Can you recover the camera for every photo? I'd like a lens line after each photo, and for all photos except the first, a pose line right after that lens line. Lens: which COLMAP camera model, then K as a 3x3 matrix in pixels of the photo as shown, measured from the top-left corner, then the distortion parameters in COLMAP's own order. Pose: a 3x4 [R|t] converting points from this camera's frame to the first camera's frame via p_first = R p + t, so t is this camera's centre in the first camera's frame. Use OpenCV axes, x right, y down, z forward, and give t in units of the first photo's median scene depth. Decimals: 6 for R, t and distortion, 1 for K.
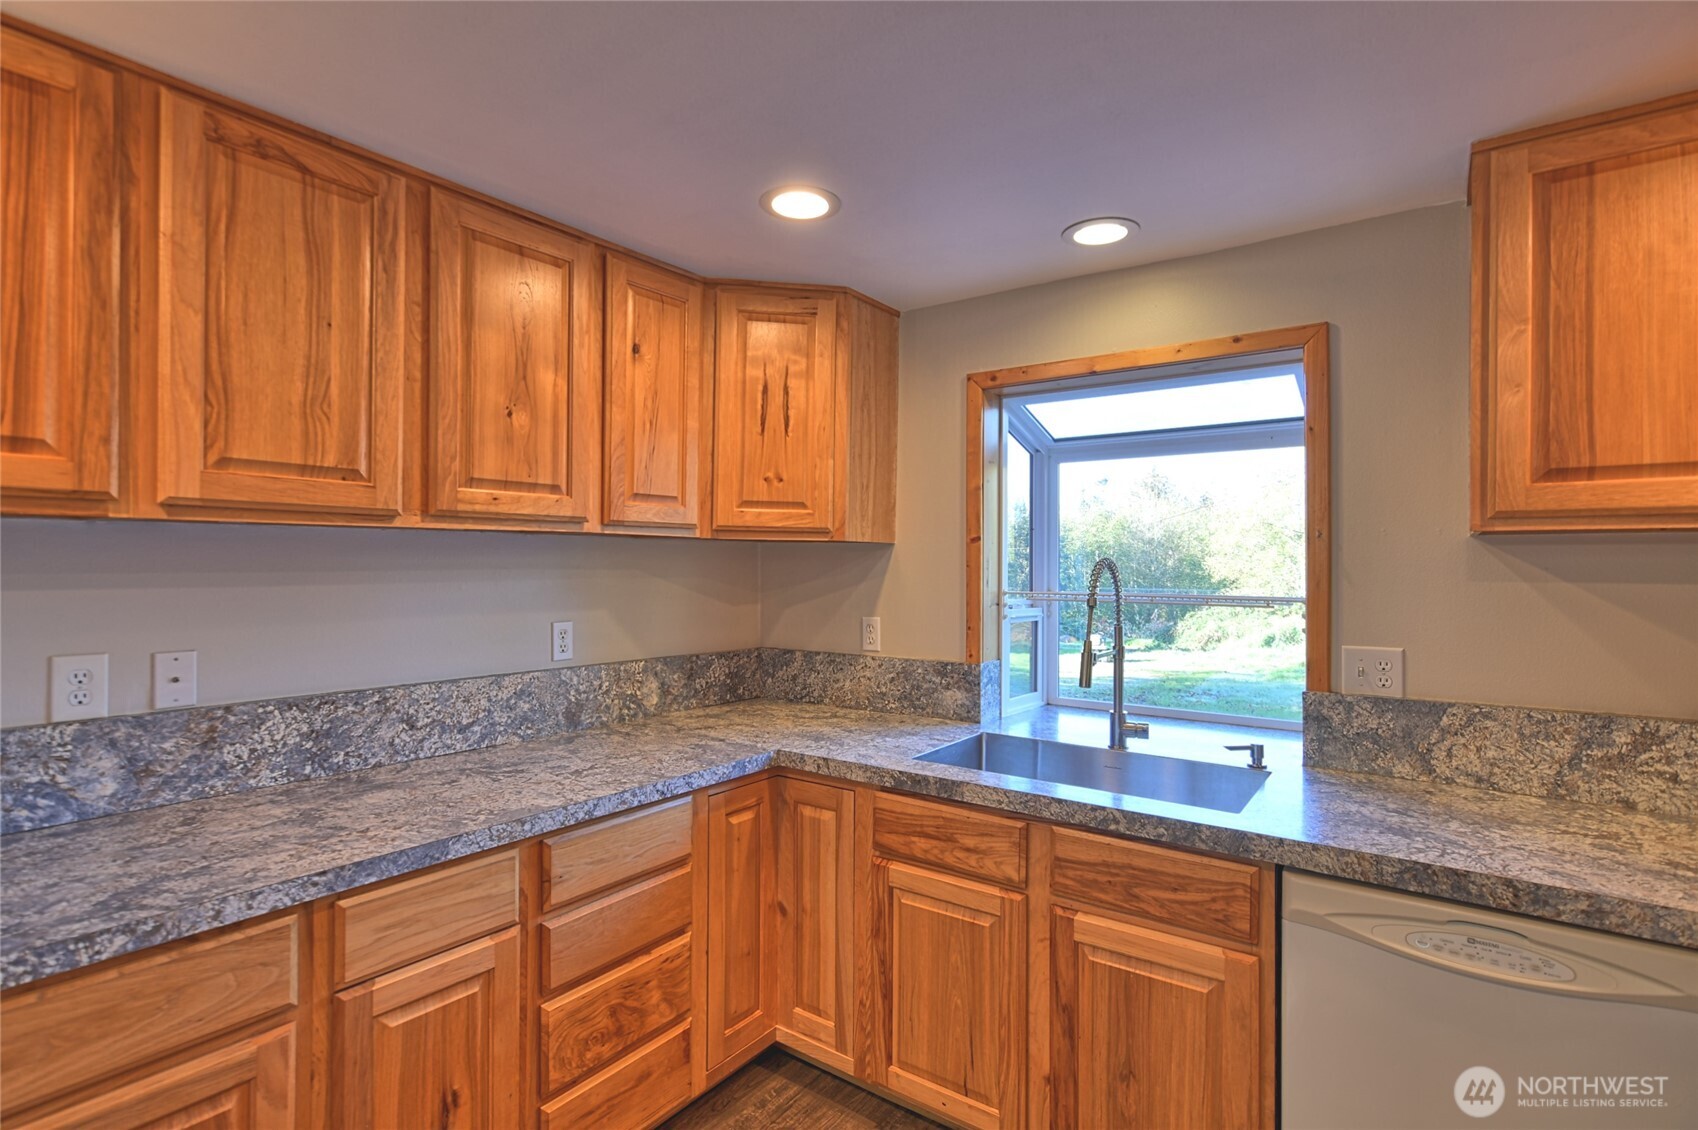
lens RADIAL K [[820.2, 0, 847.1], [0, 820.2, 563.5], [0, 0, 1]] dist [-0.000919, 0.001776]
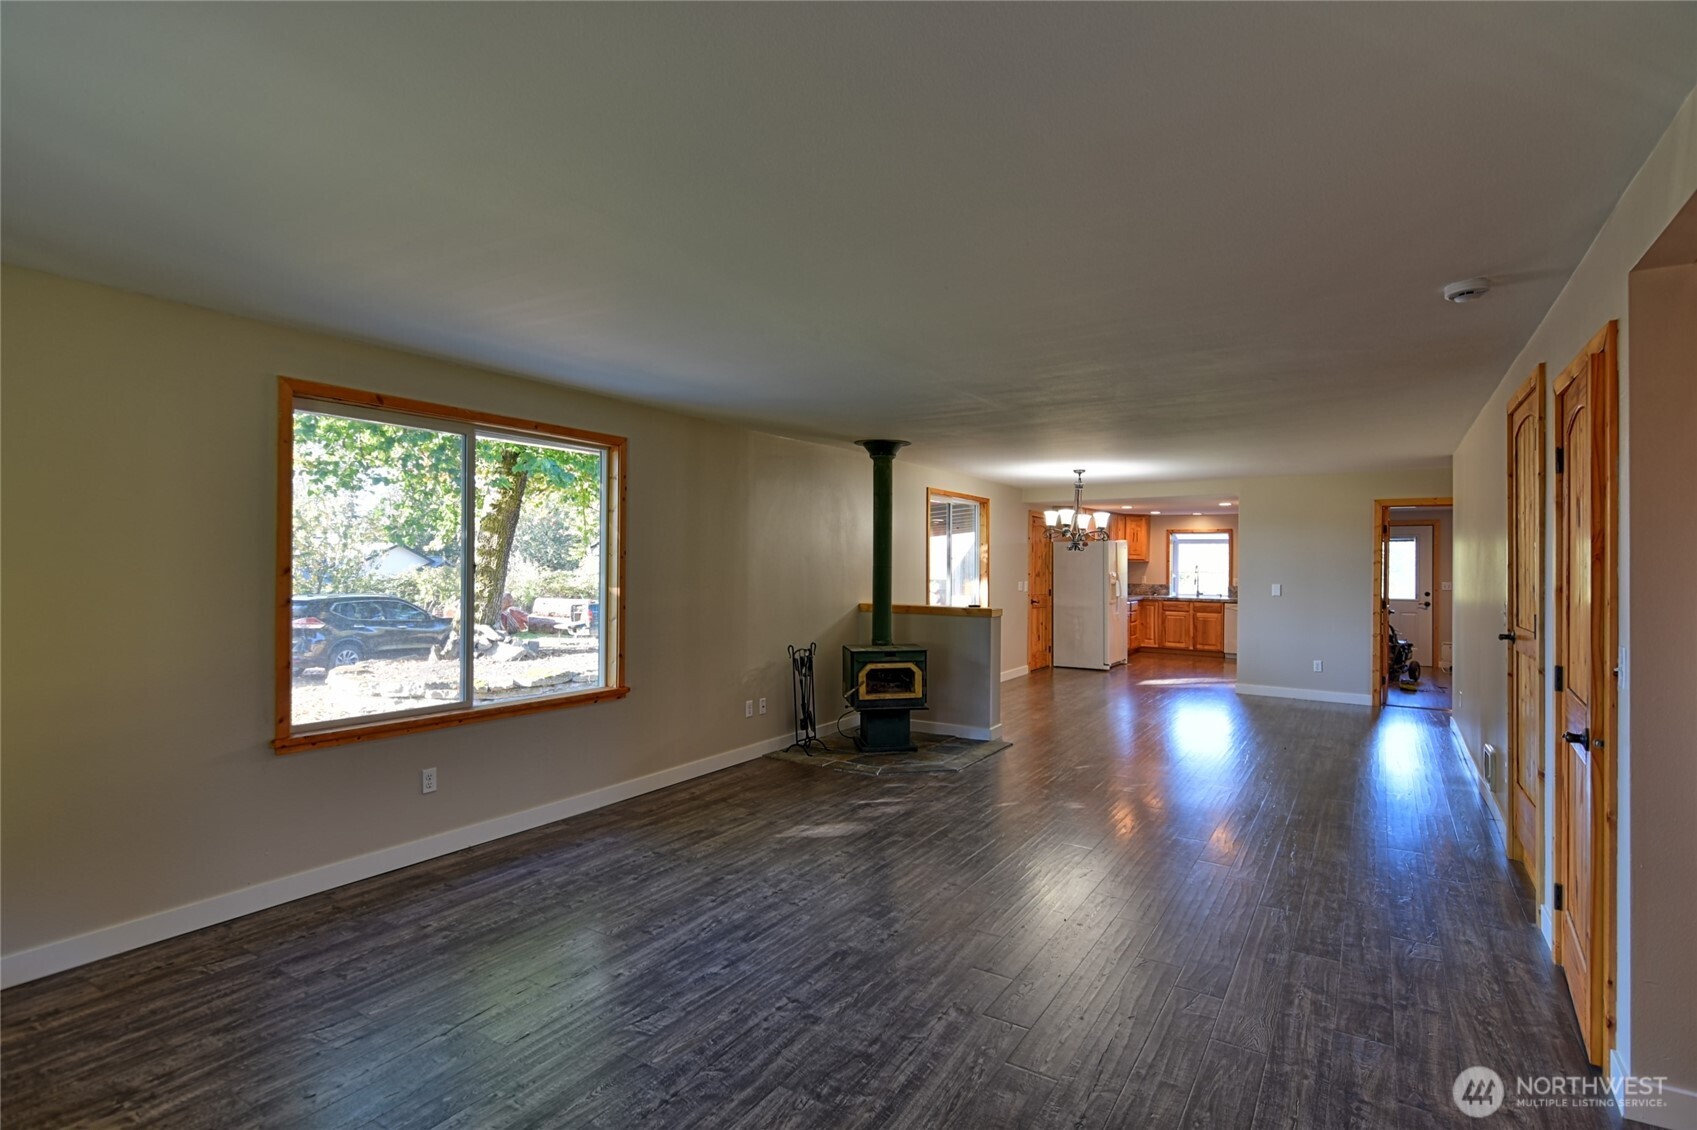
lens RADIAL K [[819.7, 0, 854.1], [0, 819.7, 551.3], [0, 0, 1]] dist [-0.000919, 0.001776]
pose [[0.998378, 0.000318, 0.056929, -3.169671], [0.000263, 0.999948, -0.010193, -0.053499], [-0.056930, 0.010191, 0.998326, -6.086888]]
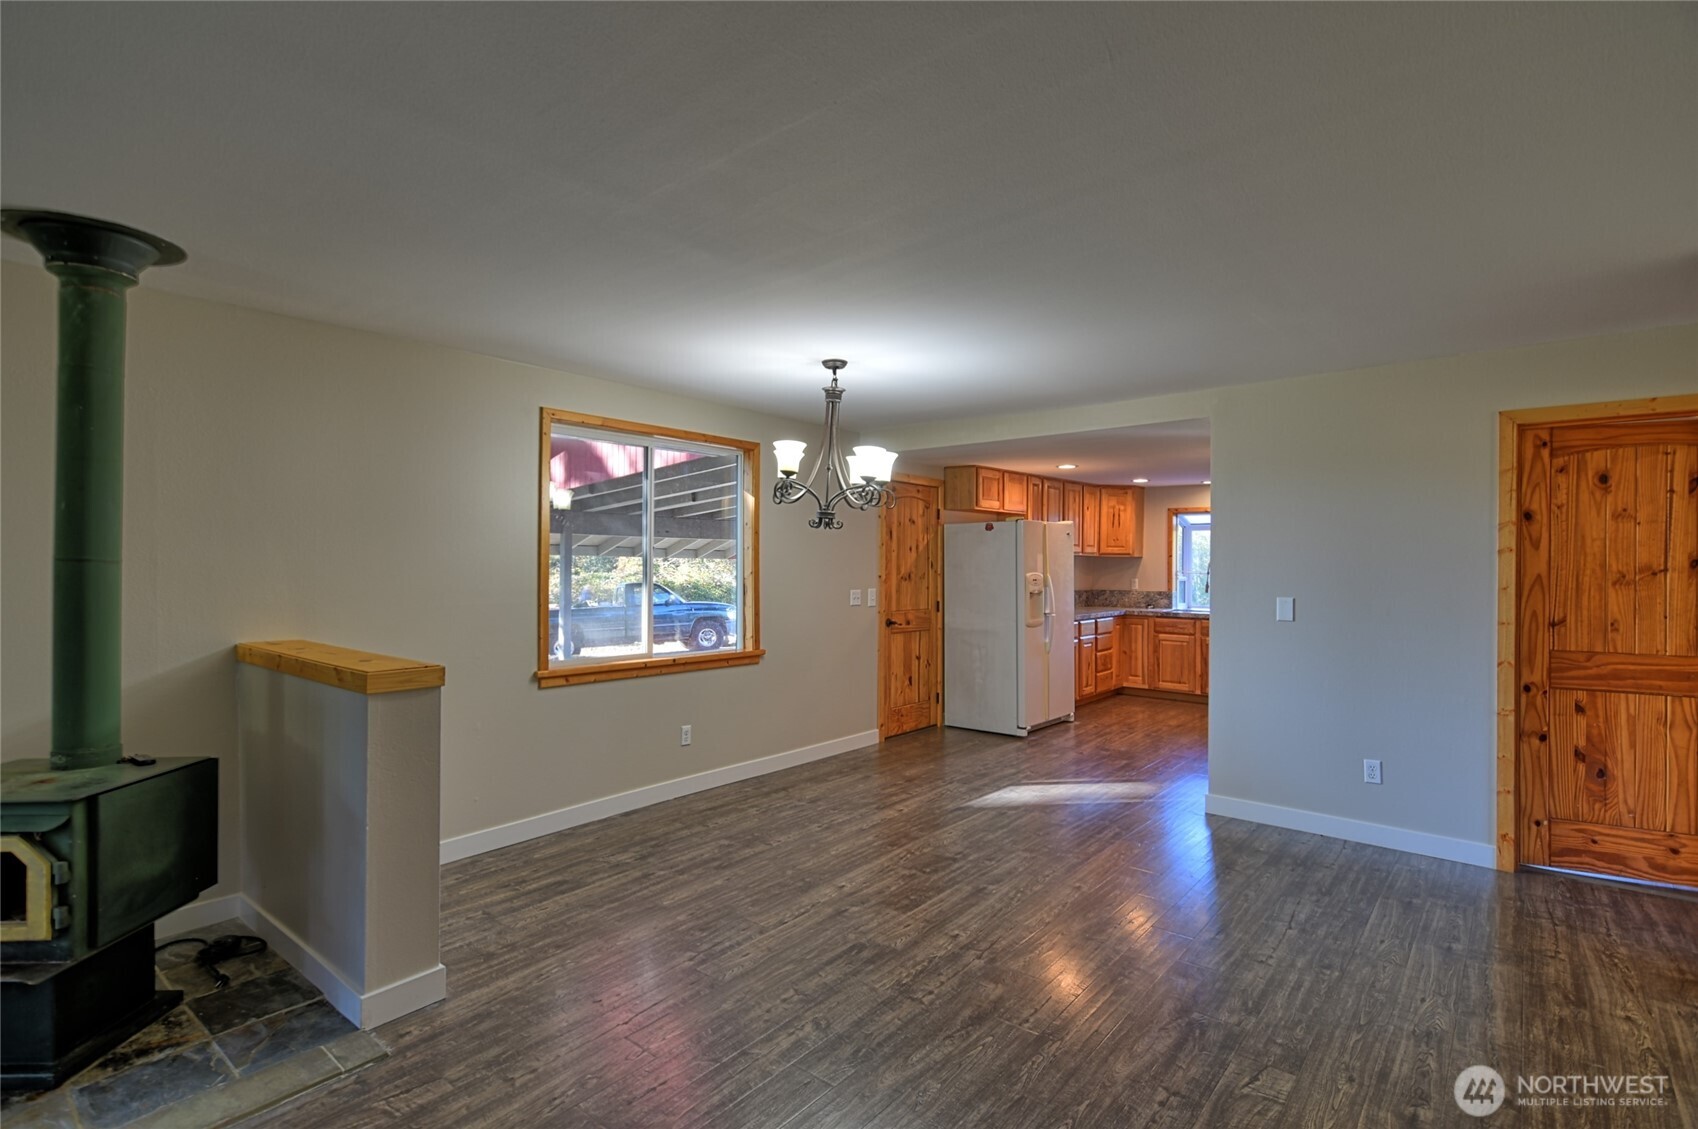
lens RADIAL K [[820.2, 0, 858.0], [0, 820.2, 569.2], [0, 0, 1]] dist [-0.000919, 0.001776]
pose [[0.998647, -0.001526, -0.051974, -1.451800], [0.002080, 0.999942, 0.010611, -0.018118], [0.051955, -0.010705, 0.998592, -3.740271]]
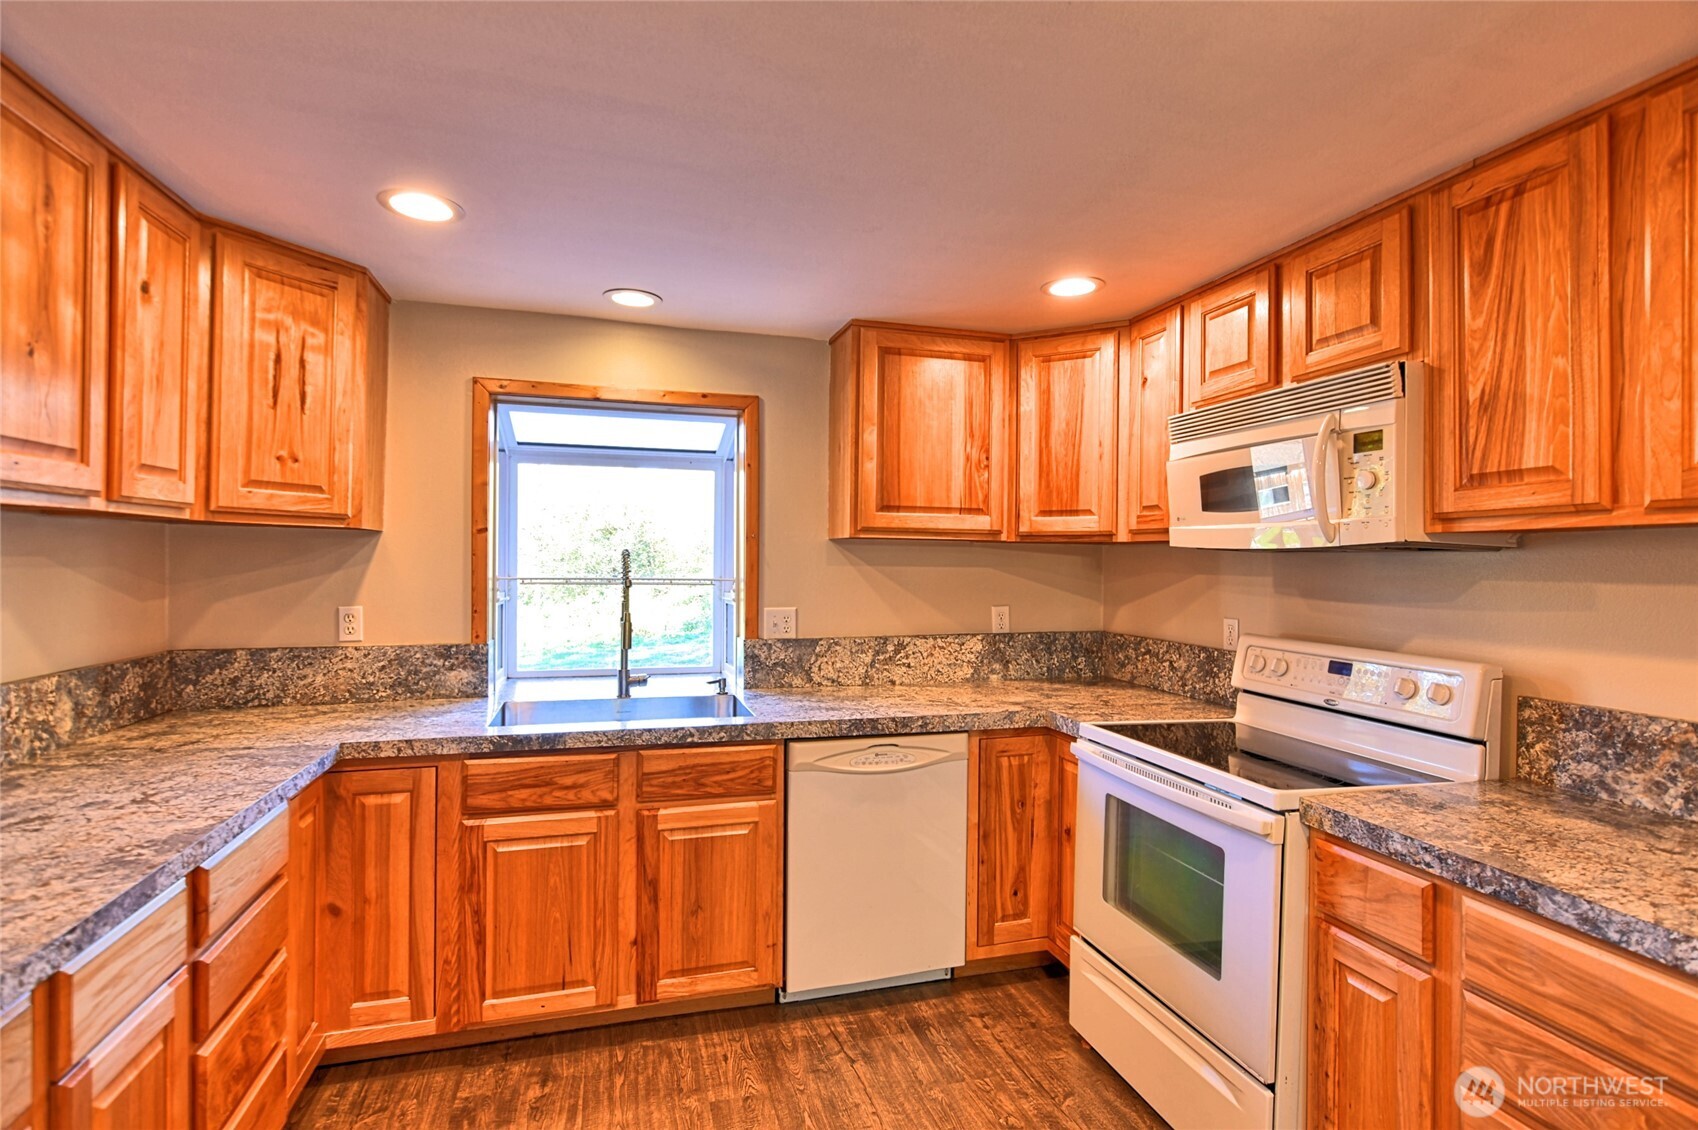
lens RADIAL K [[820.2, 0, 841.8], [0, 820.2, 563.1], [0, 0, 1]] dist [-0.000919, 0.001776]
pose [[0.614414, -0.002370, 0.788980, -0.603381], [-0.009303, 0.999904, 0.010248, -0.001608], [-0.788929, -0.013637, 0.614333, -0.073059]]
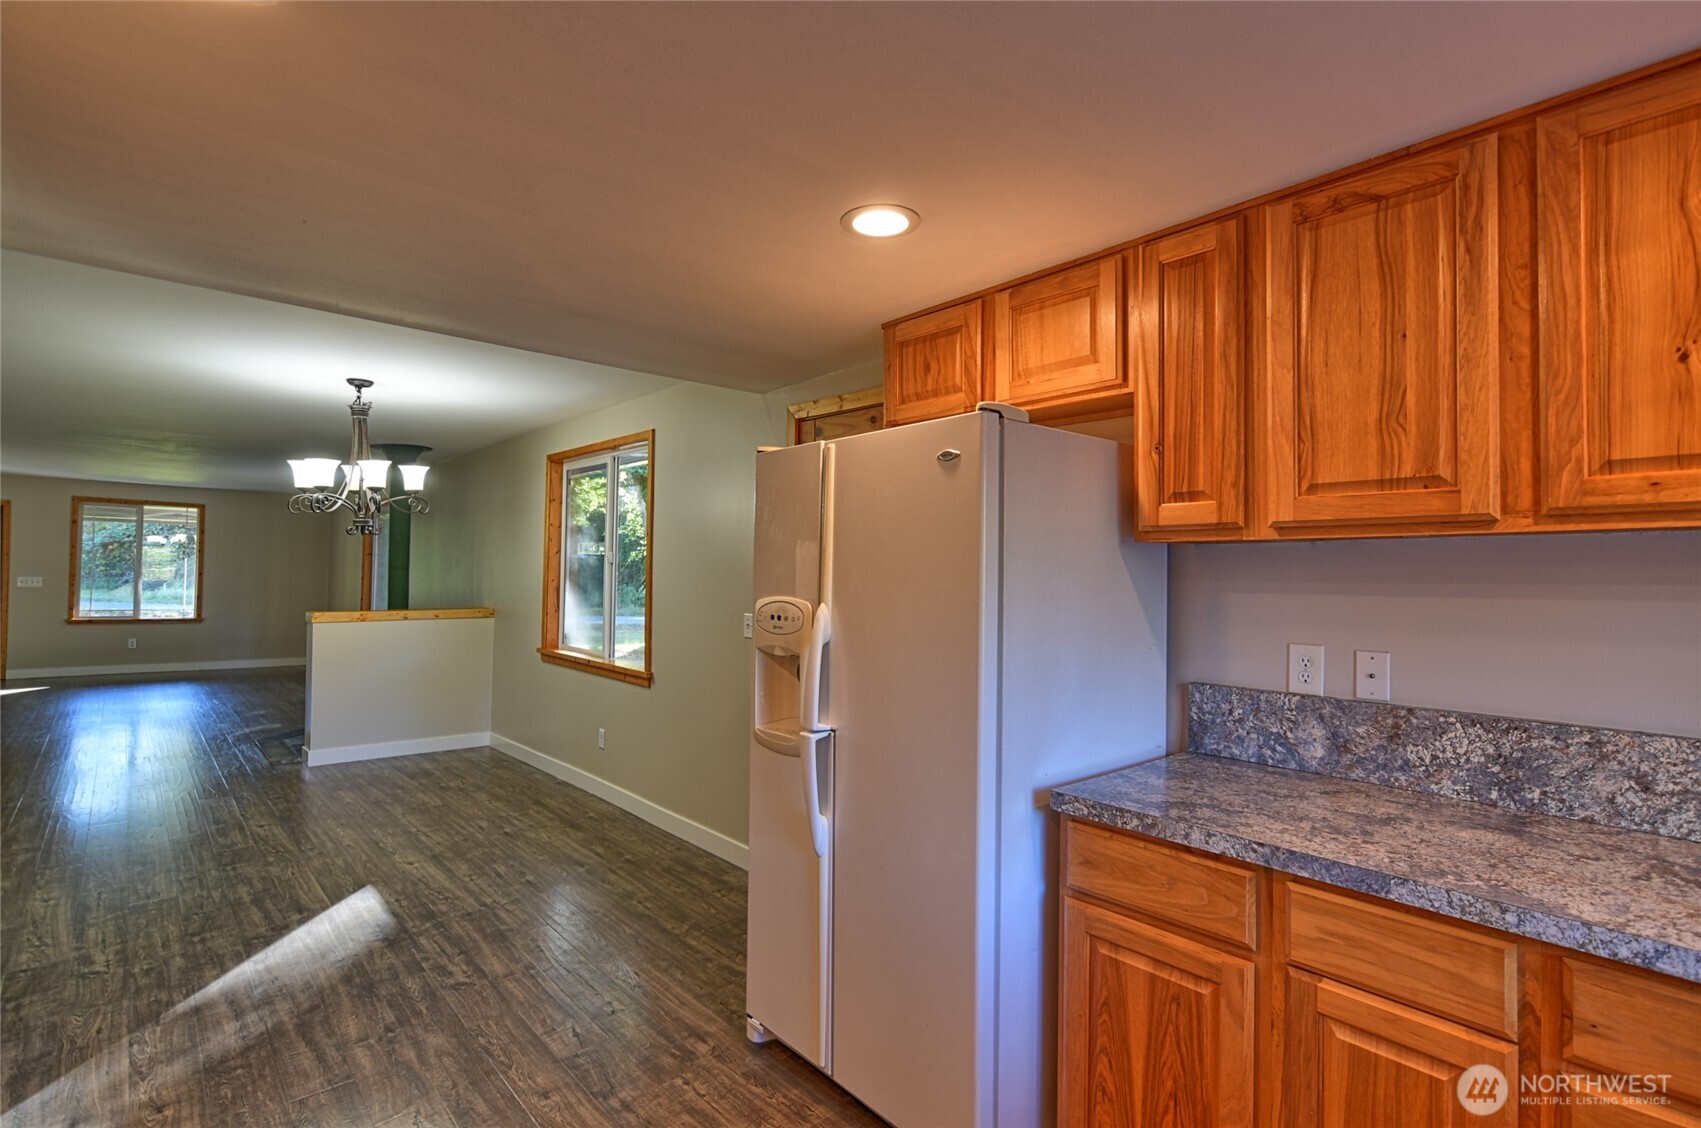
lens RADIAL K [[821.7, 0, 841.7], [0, 821.7, 563.2], [0, 0, 1]] dist [-0.000919, 0.001776]
pose [[-0.222088, -0.016020, -0.974895, 0.453888], [-0.005448, 0.999870, -0.015190, 0.004867], [0.975011, 0.001938, -0.222147, 0.508364]]
